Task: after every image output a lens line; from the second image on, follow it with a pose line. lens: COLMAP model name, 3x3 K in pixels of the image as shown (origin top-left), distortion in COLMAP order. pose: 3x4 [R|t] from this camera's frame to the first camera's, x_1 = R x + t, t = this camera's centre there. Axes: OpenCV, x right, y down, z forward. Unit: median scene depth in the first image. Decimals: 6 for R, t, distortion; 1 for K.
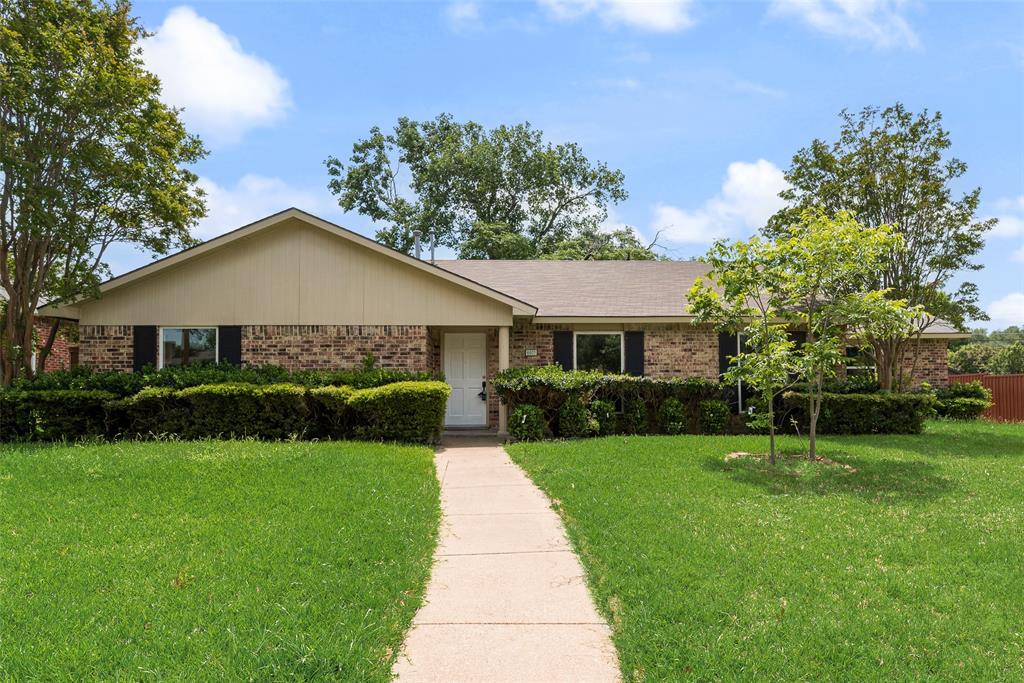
lens RADIAL K [[386.2, 0, 511.4], [0, 386.2, 343.1], [0, 0, 1]] dist [0.000698, -0.000018]
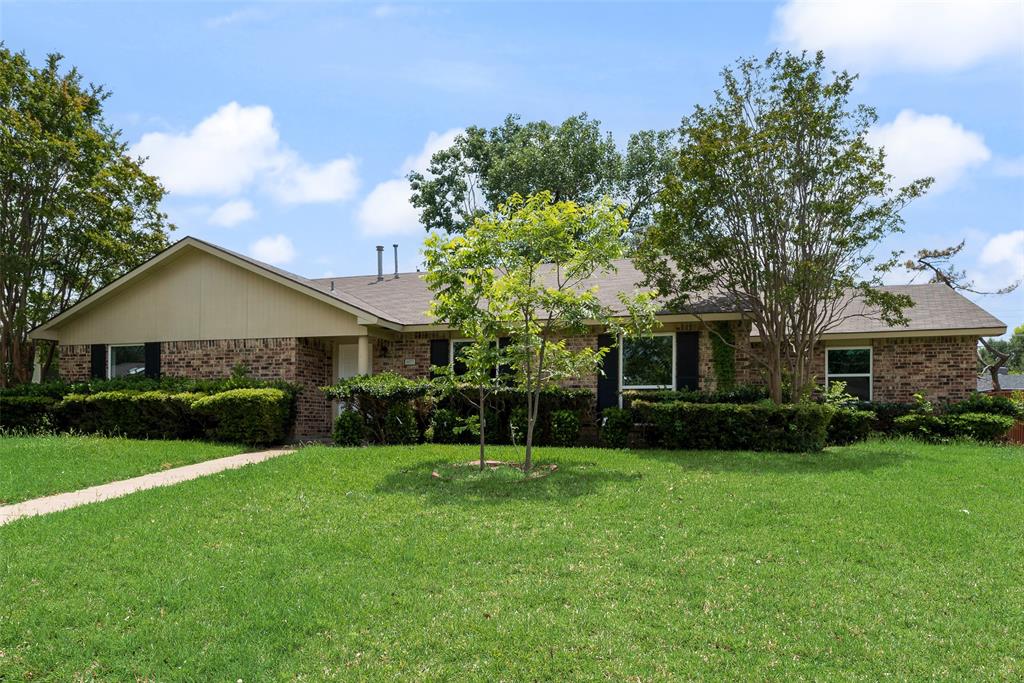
lens RADIAL K [[413.9, 0, 507.0], [0, 413.9, 361.4], [0, 0, 1]] dist [0.002527, -0.000072]
pose [[0.976112, -0.016258, -0.216658, 0.589392], [0.018670, 0.999784, 0.009092, 0.020557], [0.216463, -0.012919, 0.976205, 0.011981]]
